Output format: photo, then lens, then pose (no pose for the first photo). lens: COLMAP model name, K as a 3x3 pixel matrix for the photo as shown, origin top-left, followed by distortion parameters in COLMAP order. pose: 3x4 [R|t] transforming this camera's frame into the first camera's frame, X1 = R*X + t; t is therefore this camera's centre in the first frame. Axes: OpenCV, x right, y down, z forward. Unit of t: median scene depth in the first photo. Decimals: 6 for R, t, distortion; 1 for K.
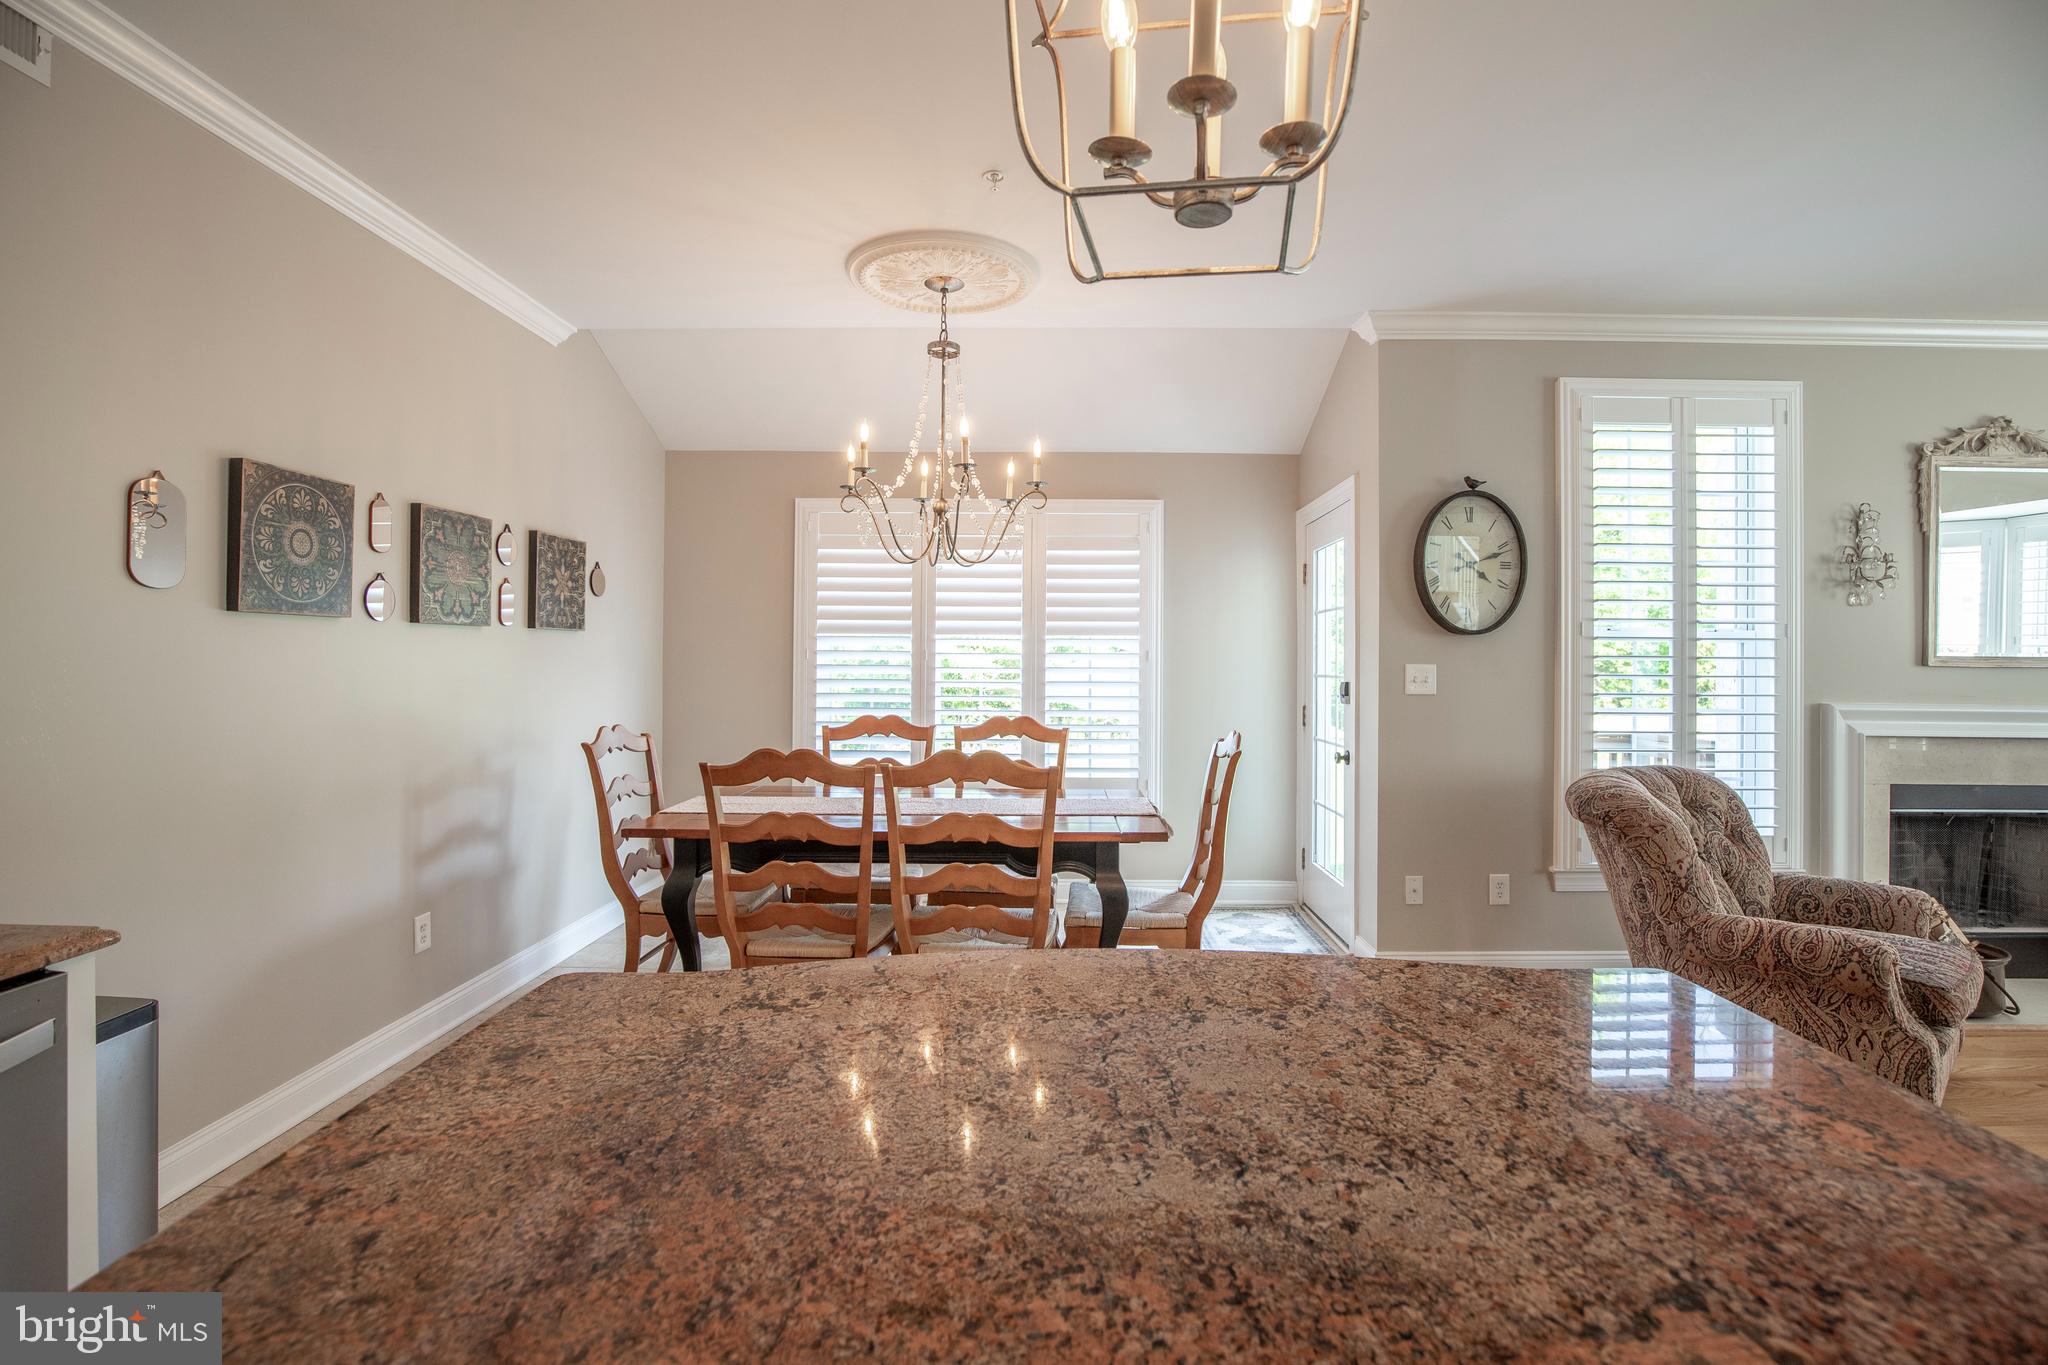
lens RADIAL K [[947.6, 0, 1043.3], [0, 947.6, 653.8], [0, 0, 1]] dist [-0.034024, 0.006465]
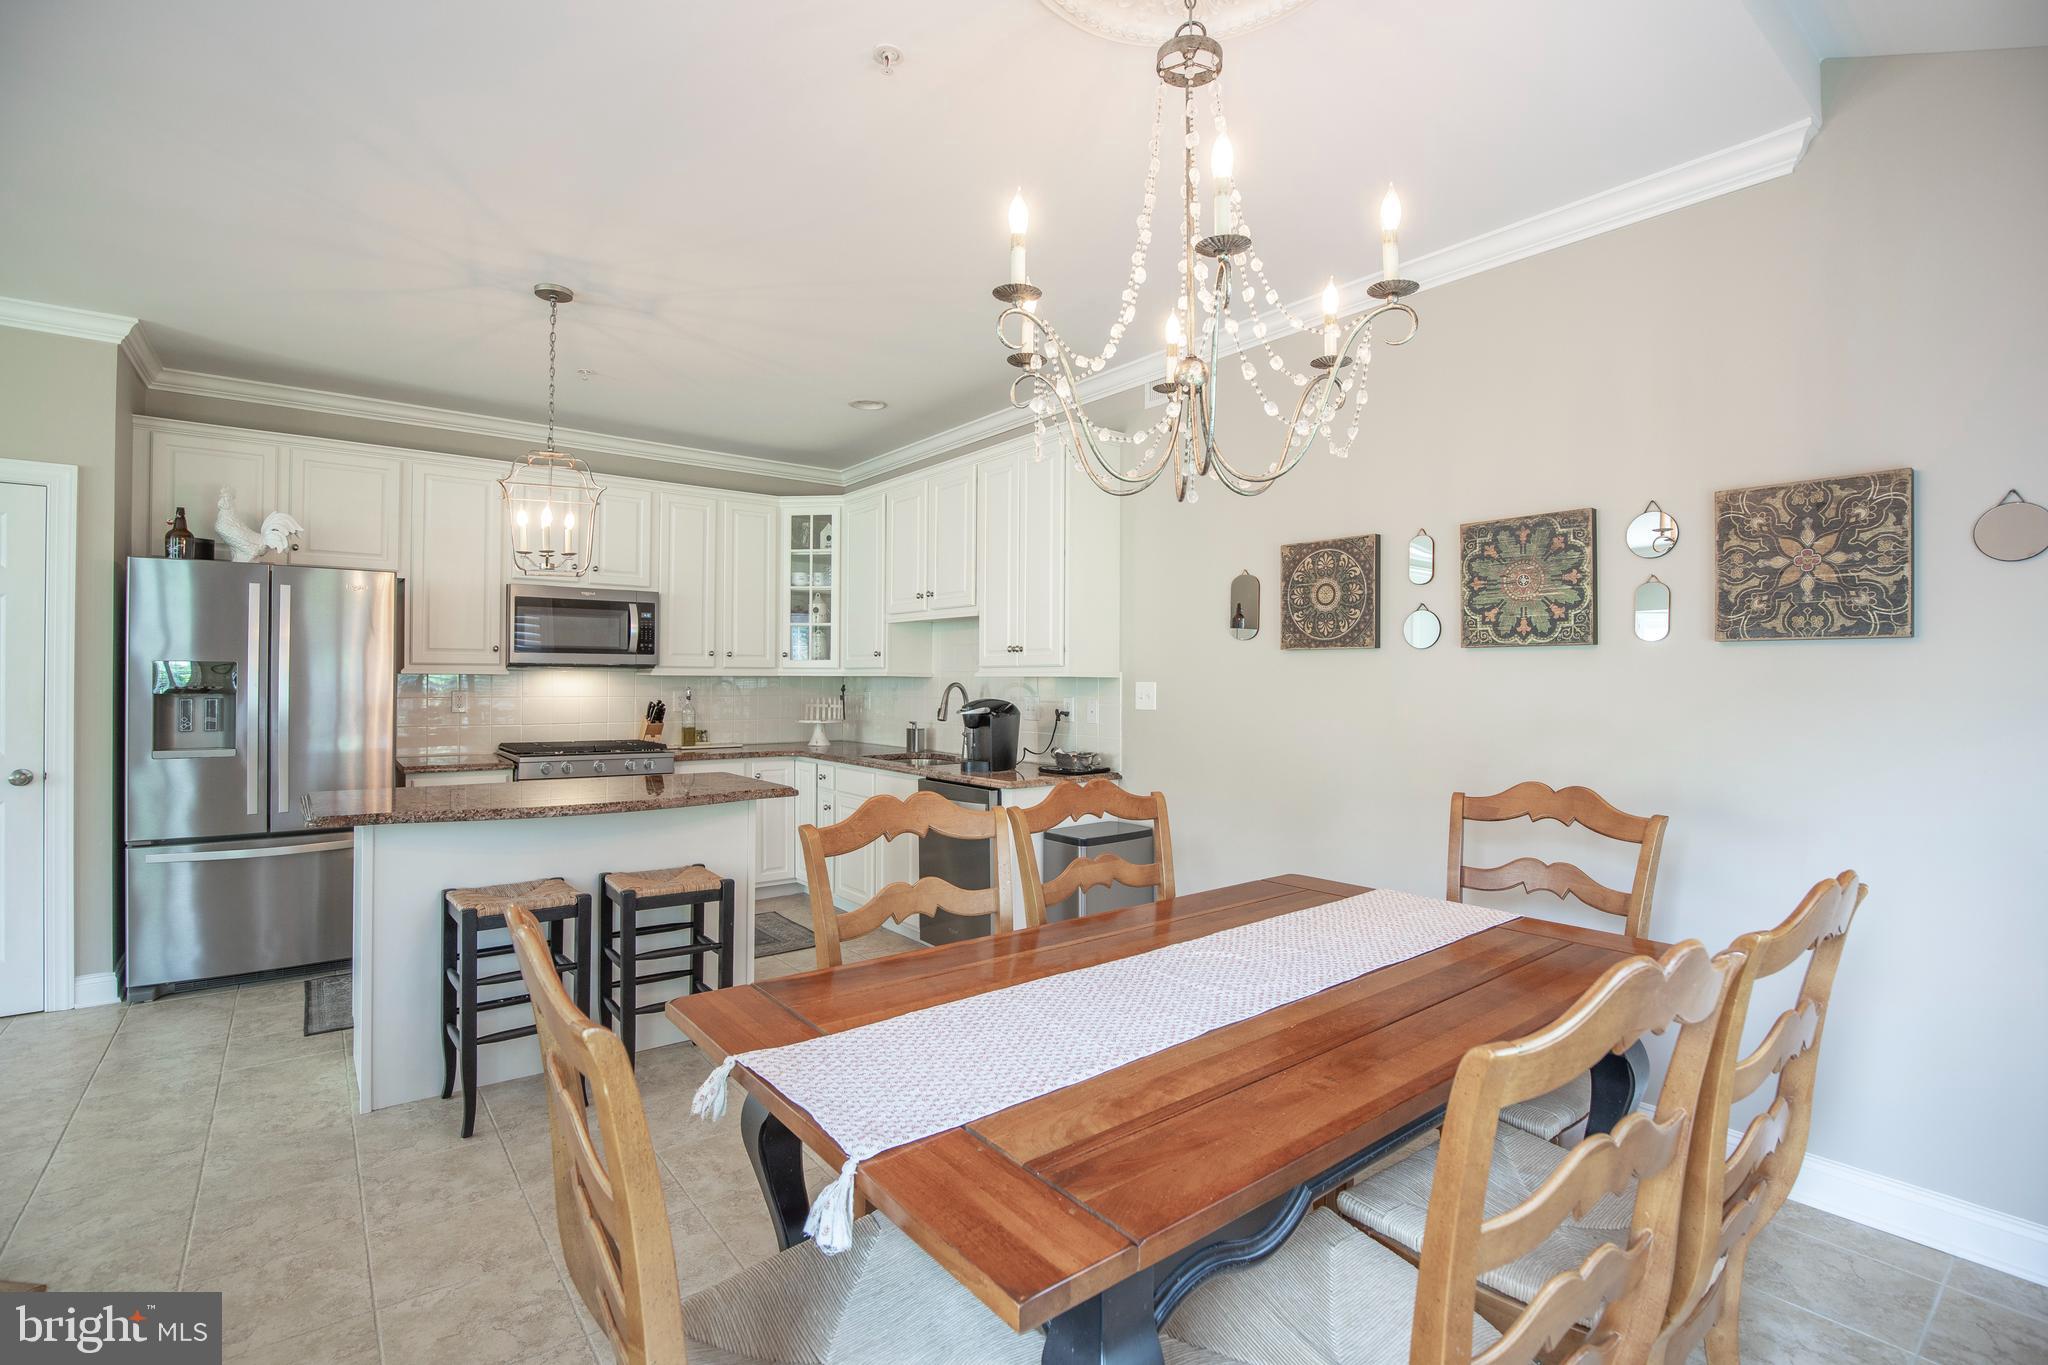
lens RADIAL K [[947.6, 0, 1039.2], [0, 947.6, 676.8], [0, 0, 1]] dist [-0.034024, 0.006465]
pose [[-0.774849, -0.012343, -0.632026, 0.238012], [-0.009965, 0.999924, -0.007310, 0.007042], [0.632068, 0.000634, -0.774913, 1.213383]]
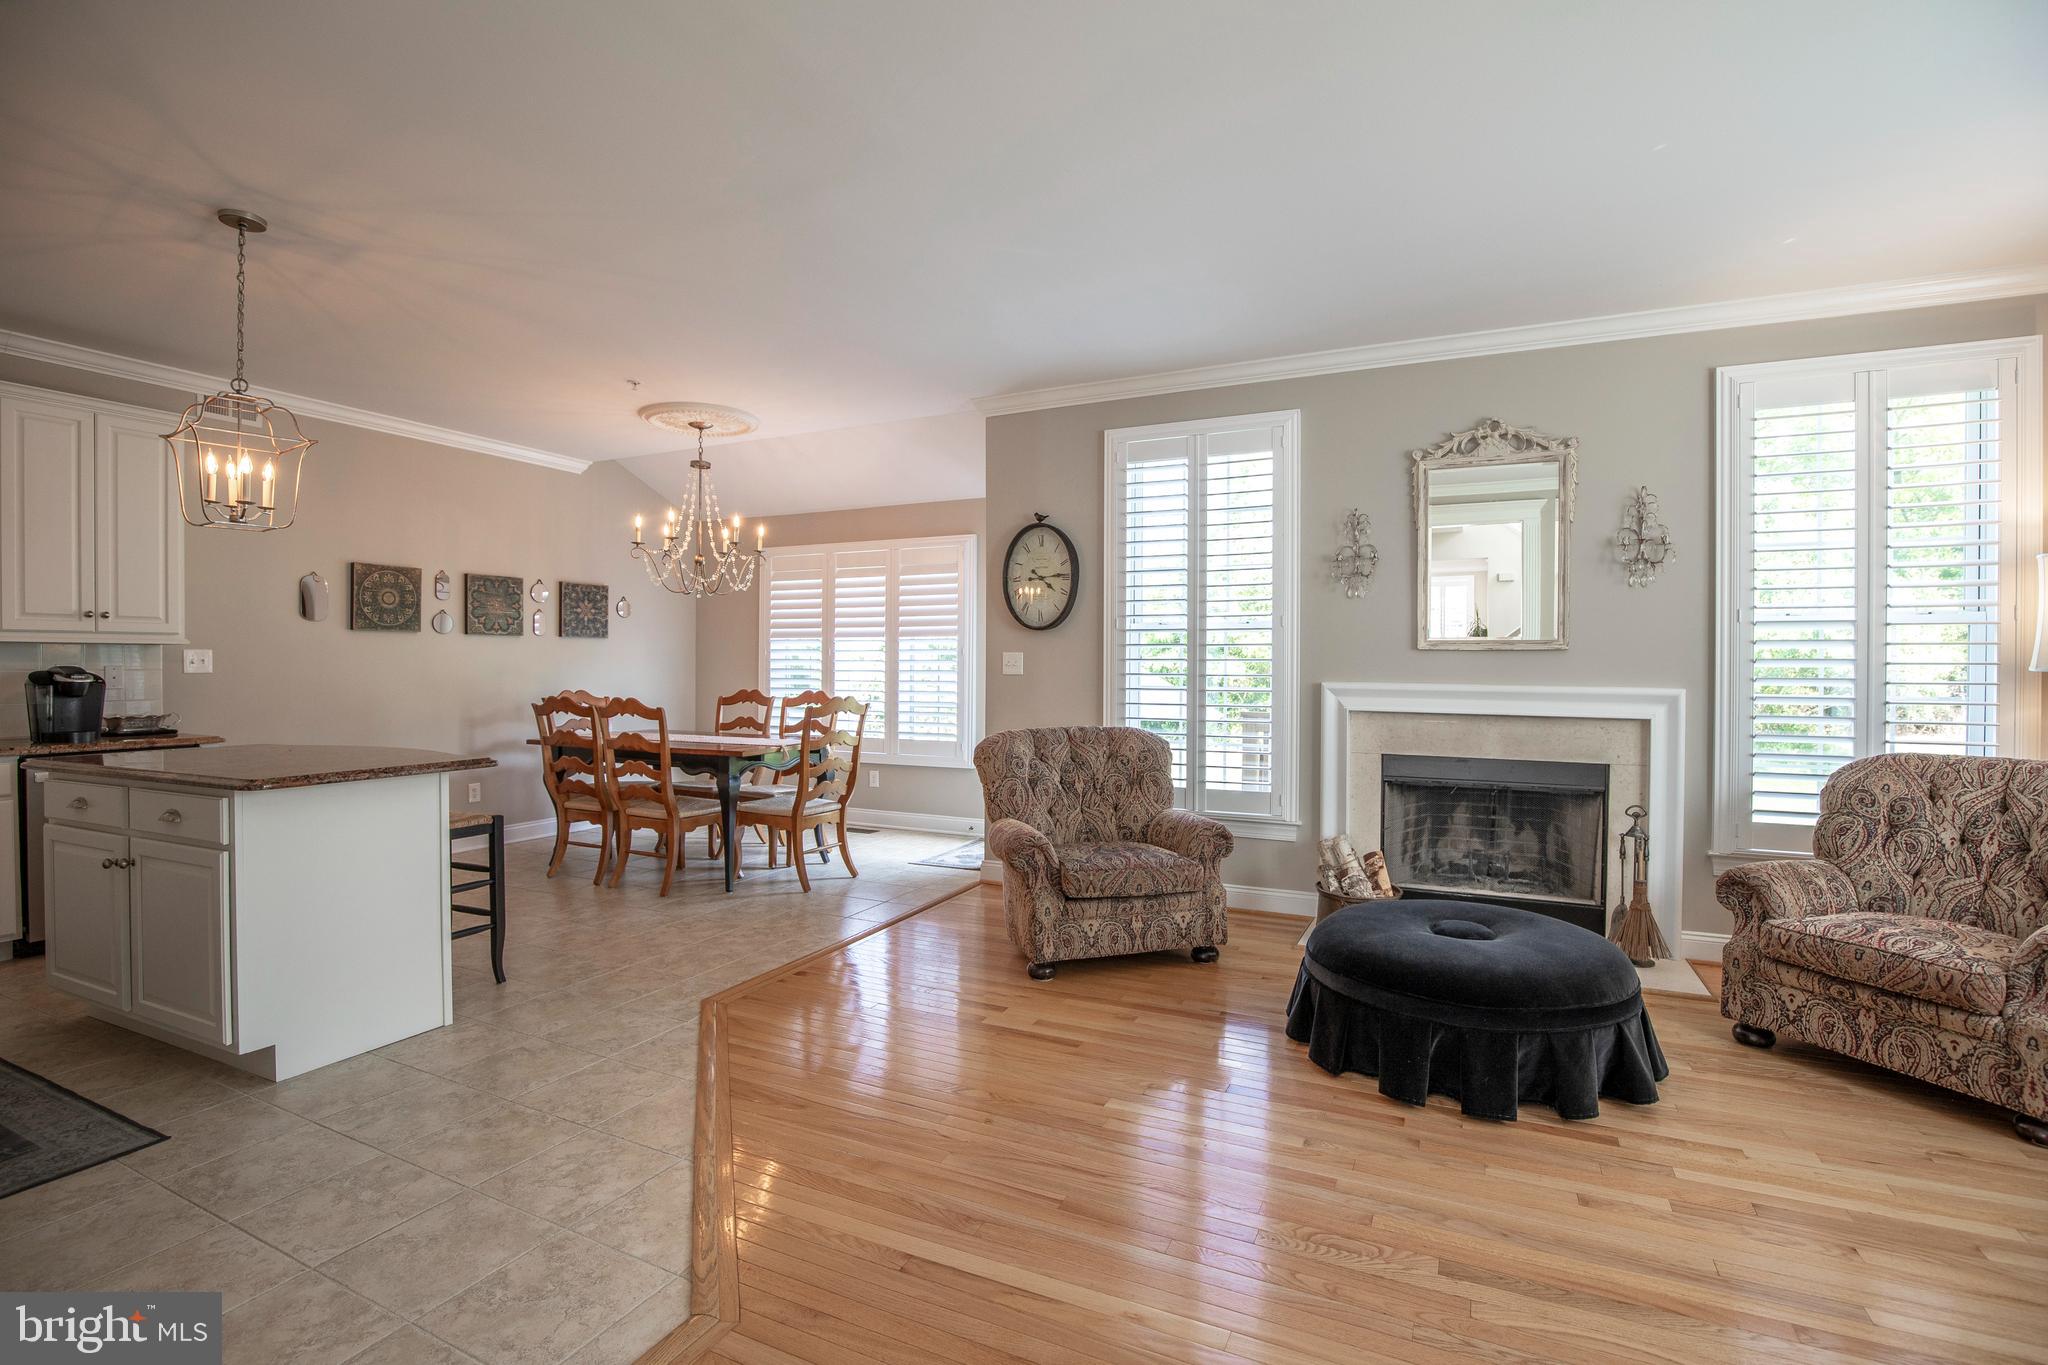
lens RADIAL K [[947.6, 0, 1028.1], [0, 947.6, 669.1], [0, 0, 1]] dist [-0.034024, 0.006465]
pose [[0.904651, -0.001983, -0.426148, 1.020240], [0.004177, 0.999982, 0.004214, 0.030228], [0.426132, -0.005593, 0.904644, -0.234153]]
